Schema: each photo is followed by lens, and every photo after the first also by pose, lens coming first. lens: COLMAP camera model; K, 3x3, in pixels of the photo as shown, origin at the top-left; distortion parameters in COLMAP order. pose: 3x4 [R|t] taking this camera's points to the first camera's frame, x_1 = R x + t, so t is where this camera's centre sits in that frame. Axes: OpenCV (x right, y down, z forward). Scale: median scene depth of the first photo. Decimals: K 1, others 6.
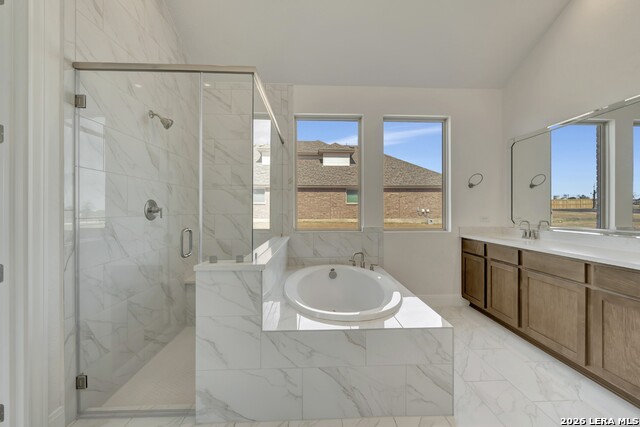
lens RADIAL K [[252.3, 0, 320.1], [0, 252.3, 212.6], [0, 0, 1]] dist [-0.001880, 0.000144]
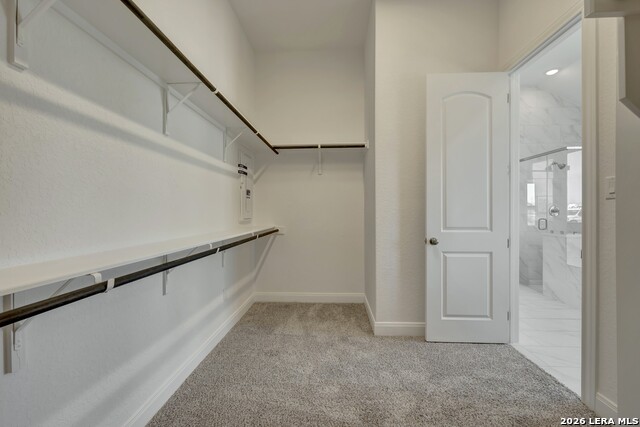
lens RADIAL K [[252.3, 0, 320.3], [0, 252.3, 212.1], [0, 0, 1]] dist [-0.001880, 0.000144]
pose [[-0.079868, 0.007633, -0.996776, 1.998285], [-0.000370, 0.999970, 0.007687, -0.021189], [0.996805, 0.000983, -0.079863, -0.944271]]
